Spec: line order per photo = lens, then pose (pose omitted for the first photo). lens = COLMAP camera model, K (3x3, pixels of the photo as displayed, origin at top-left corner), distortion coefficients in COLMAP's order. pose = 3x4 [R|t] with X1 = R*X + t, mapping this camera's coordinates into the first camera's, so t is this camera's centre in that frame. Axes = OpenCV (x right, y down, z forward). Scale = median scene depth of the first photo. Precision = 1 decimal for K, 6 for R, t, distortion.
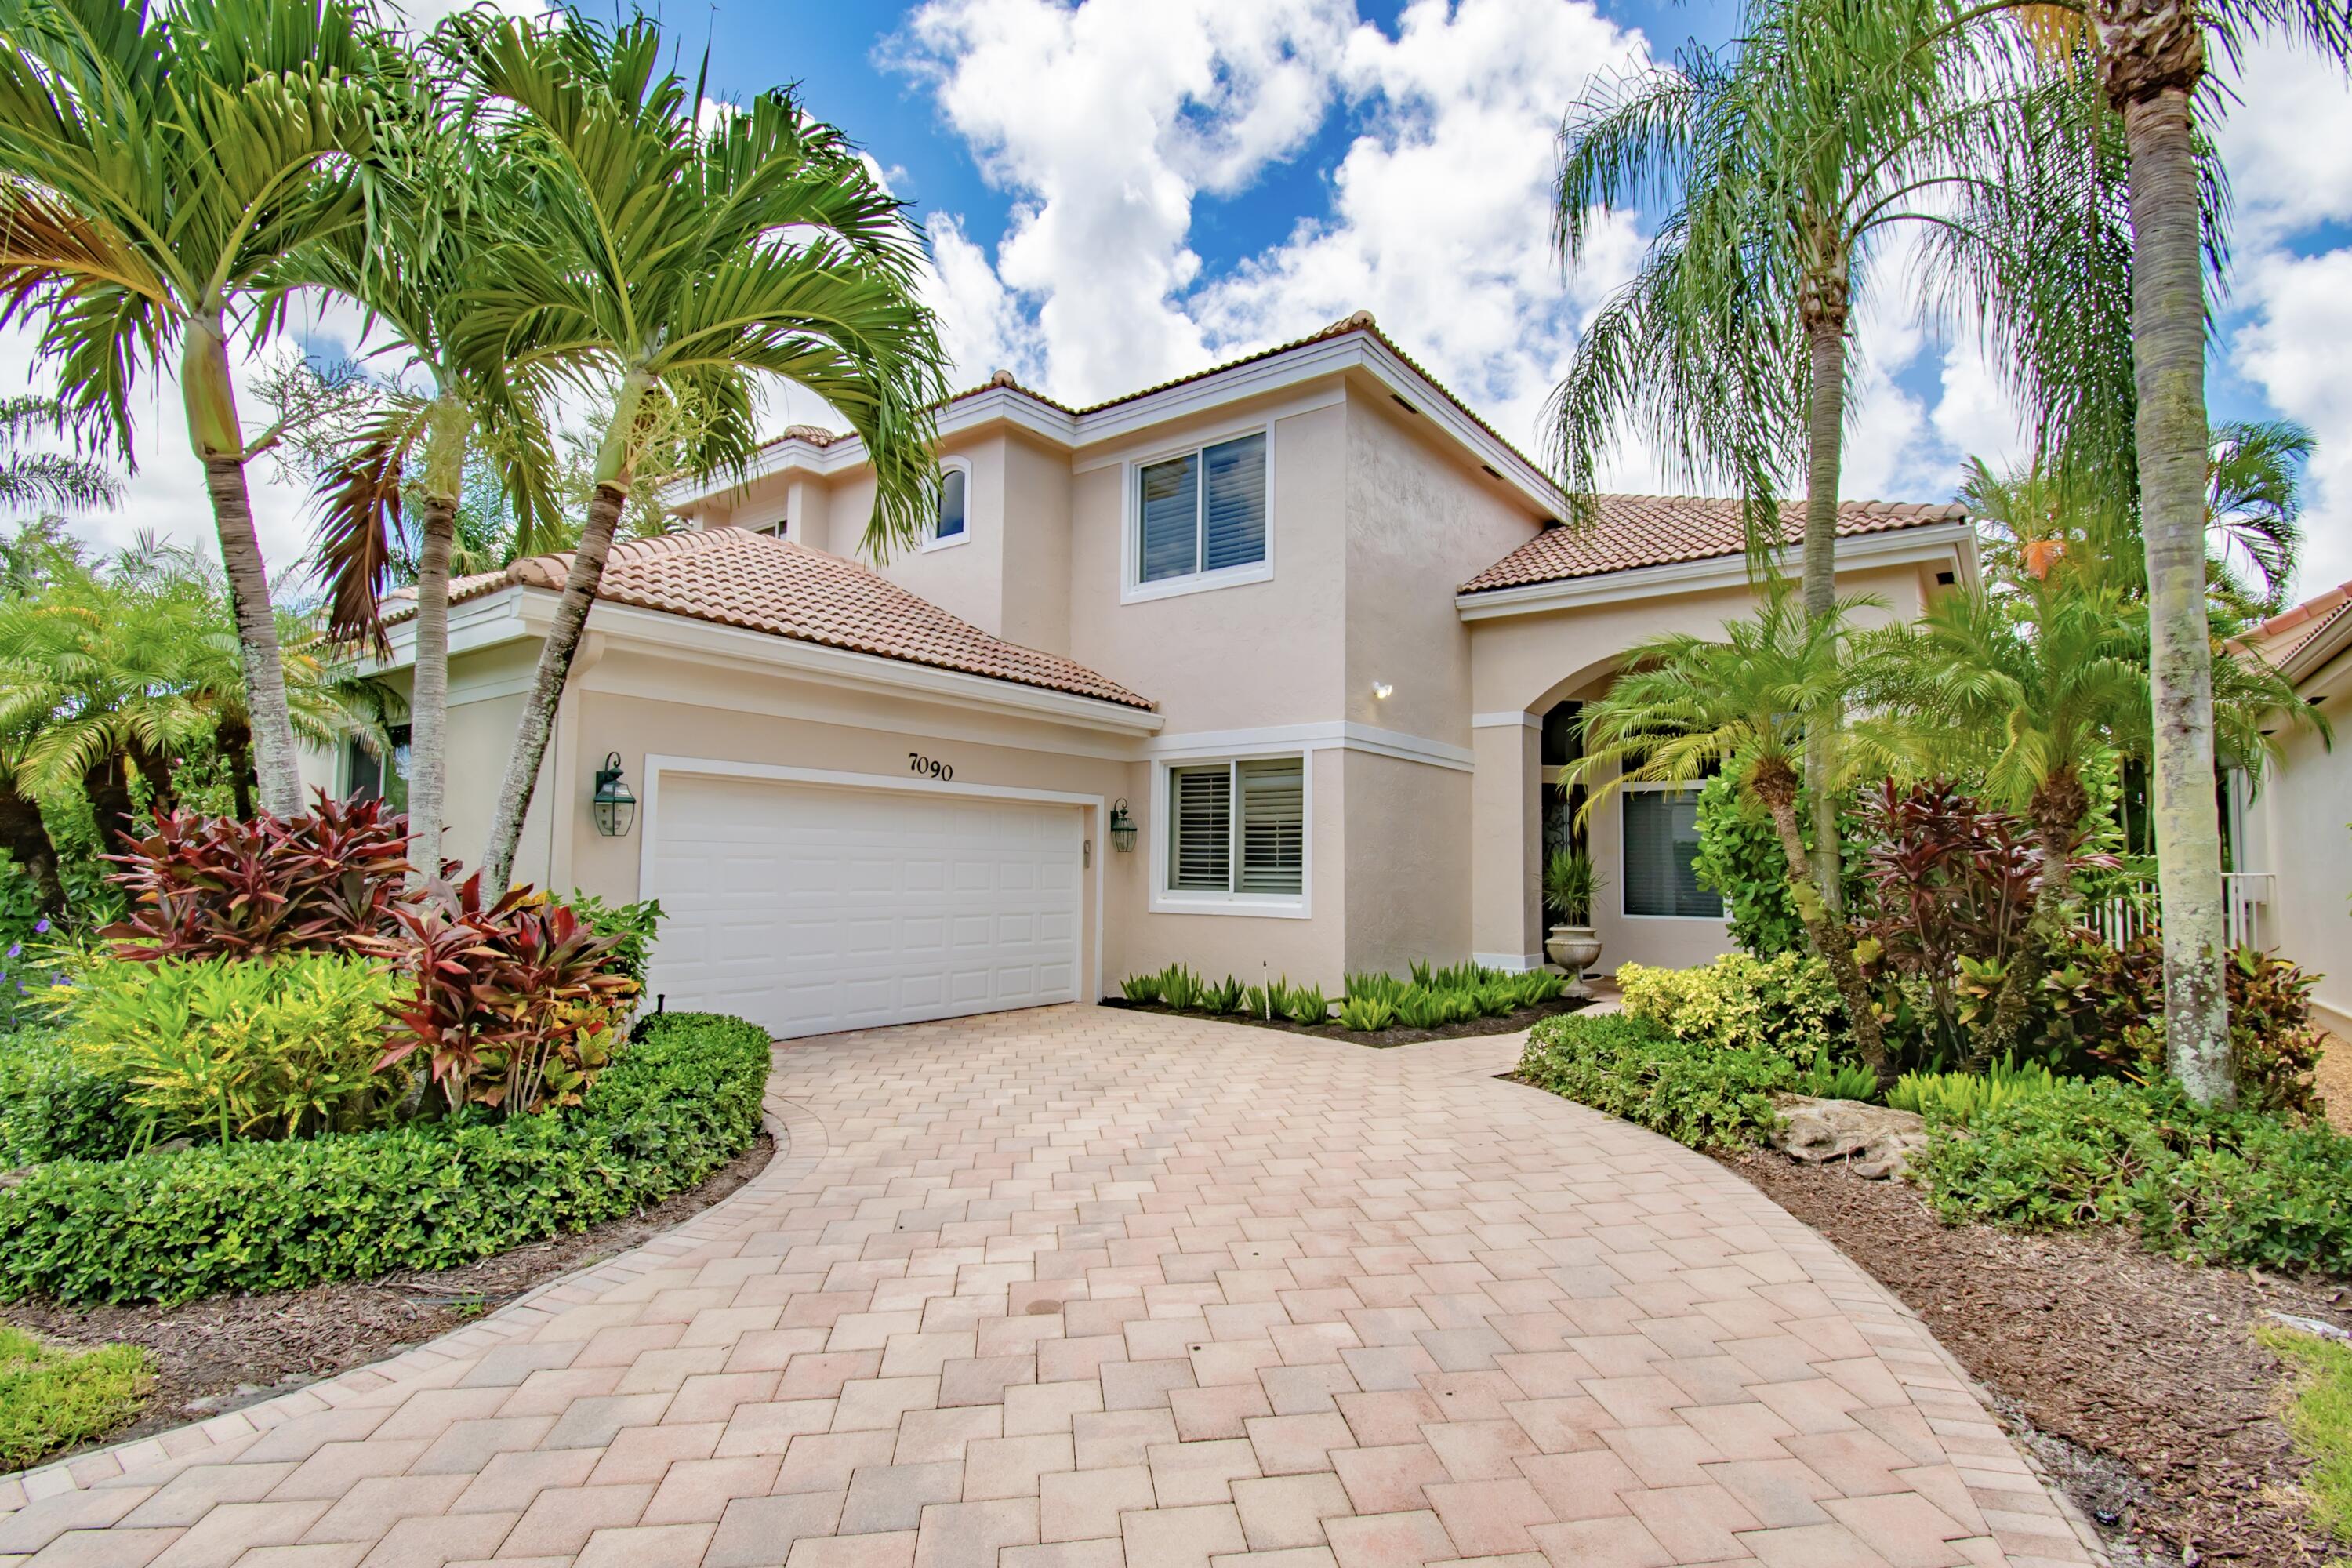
lens RADIAL K [[1102.4, 0, 1177.4], [0, 1102.4, 779.7], [0, 0, 1]] dist [0.014088, -0.011318]
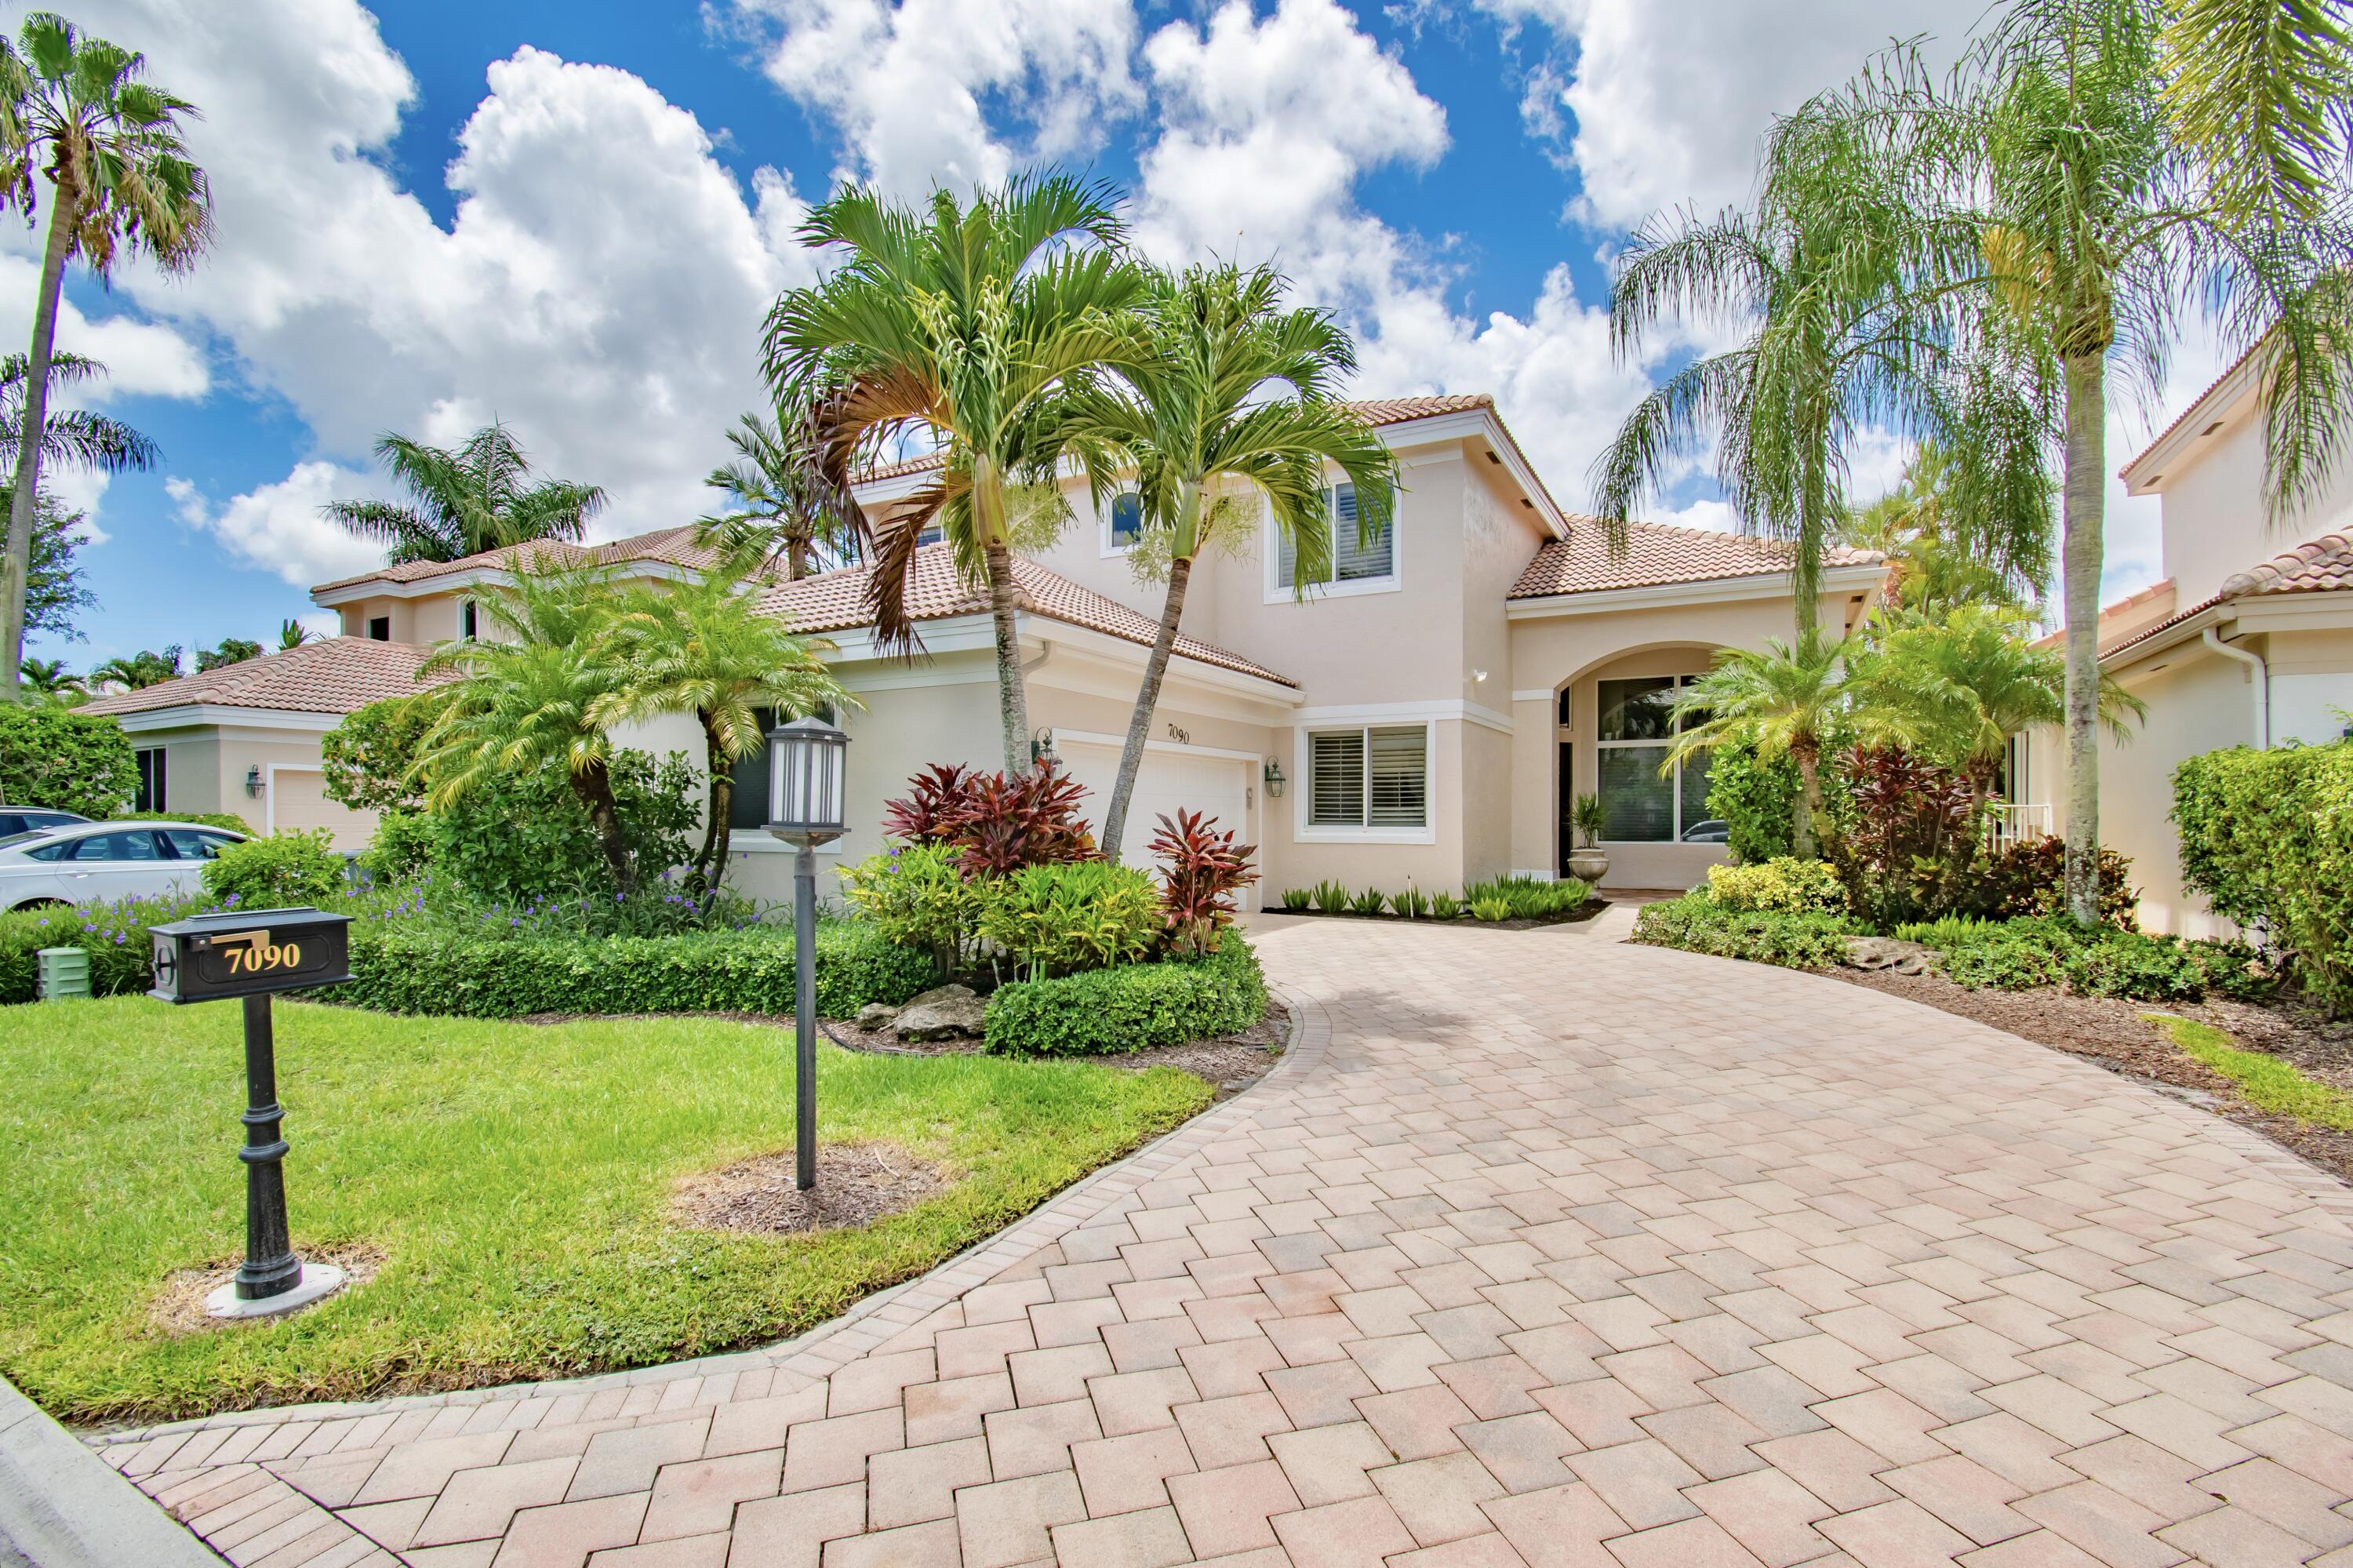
lens RADIAL K [[1045.7, 0, 1179.1], [0, 1045.7, 798.1], [0, 0, 1]] dist [0.004671, -0.000379]
pose [[0.989889, -0.009514, 0.141524, -0.386190], [0.000206, 0.997843, 0.065642, -0.016776], [-0.141843, -0.064949, 0.987756, -0.238505]]
